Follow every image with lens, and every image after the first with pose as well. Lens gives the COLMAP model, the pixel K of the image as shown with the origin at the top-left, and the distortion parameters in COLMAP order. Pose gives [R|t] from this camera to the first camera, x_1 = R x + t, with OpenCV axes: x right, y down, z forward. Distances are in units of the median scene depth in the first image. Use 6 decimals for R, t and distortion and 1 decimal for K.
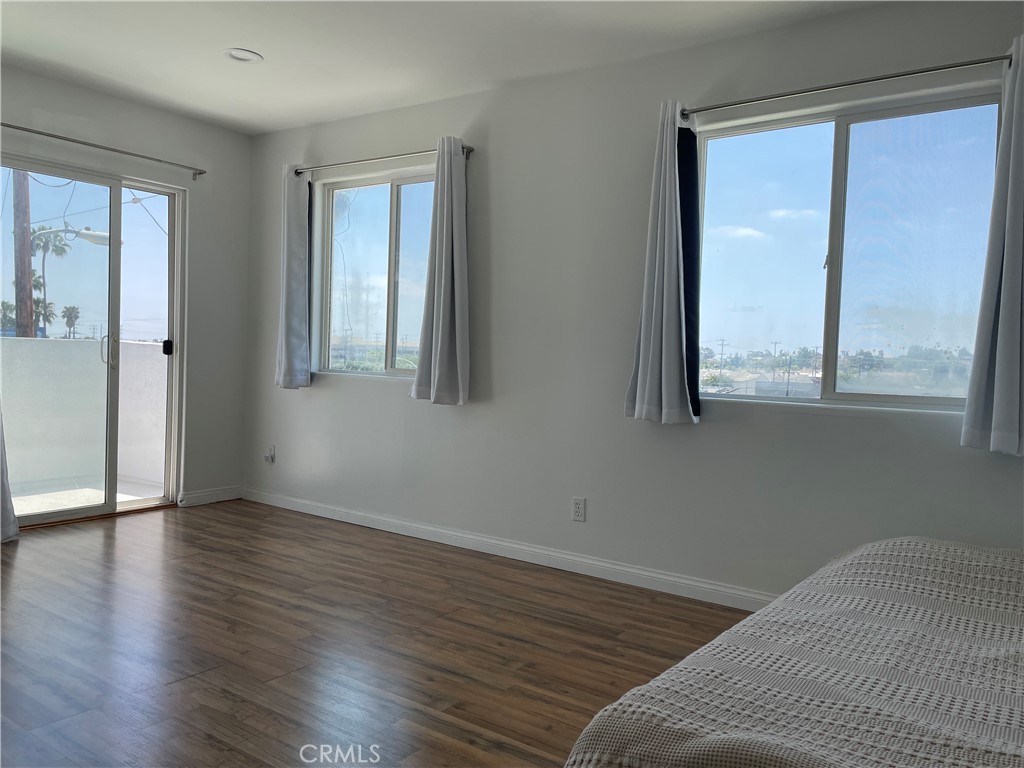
lens RADIAL K [[786.3, 0, 511.3], [0, 786.3, 385.7], [0, 0, 1]] dist [0.053533, -0.000156]
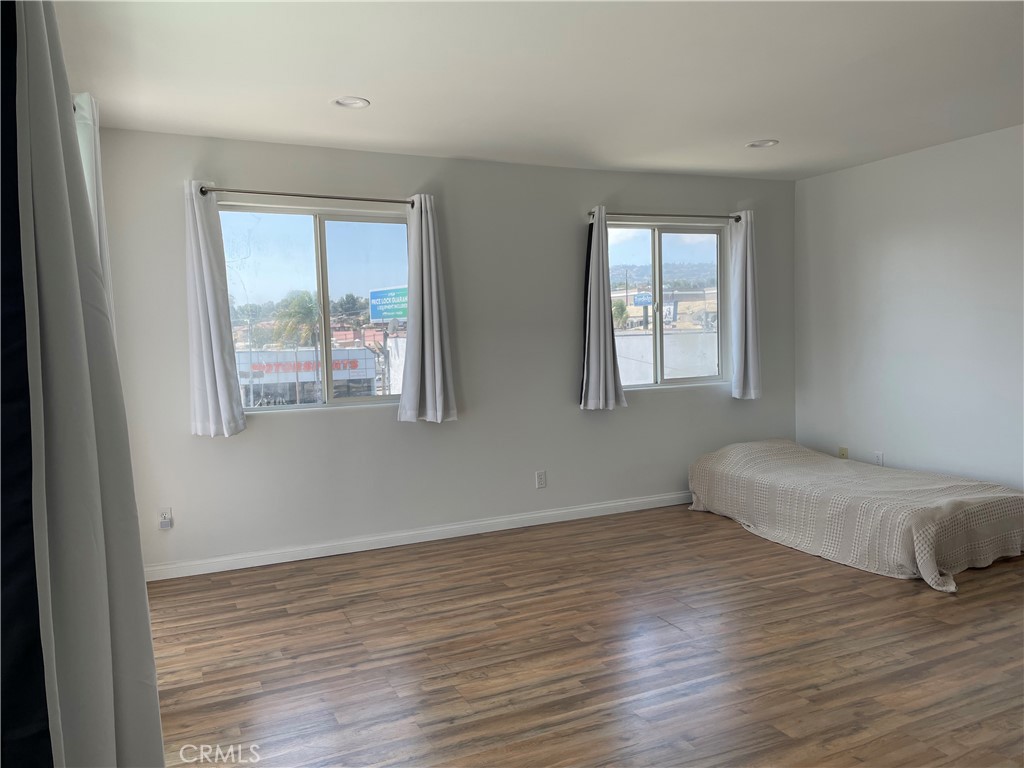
lens RADIAL K [[786.3, 0, 511.1], [0, 786.3, 383.4], [0, 0, 1]] dist [0.053533, -0.000156]
pose [[0.487434, -0.114124, 0.865670, -1.230074], [0.072054, 0.993298, 0.090378, -0.155476], [-0.870182, 0.018321, 0.492390, 0.382712]]
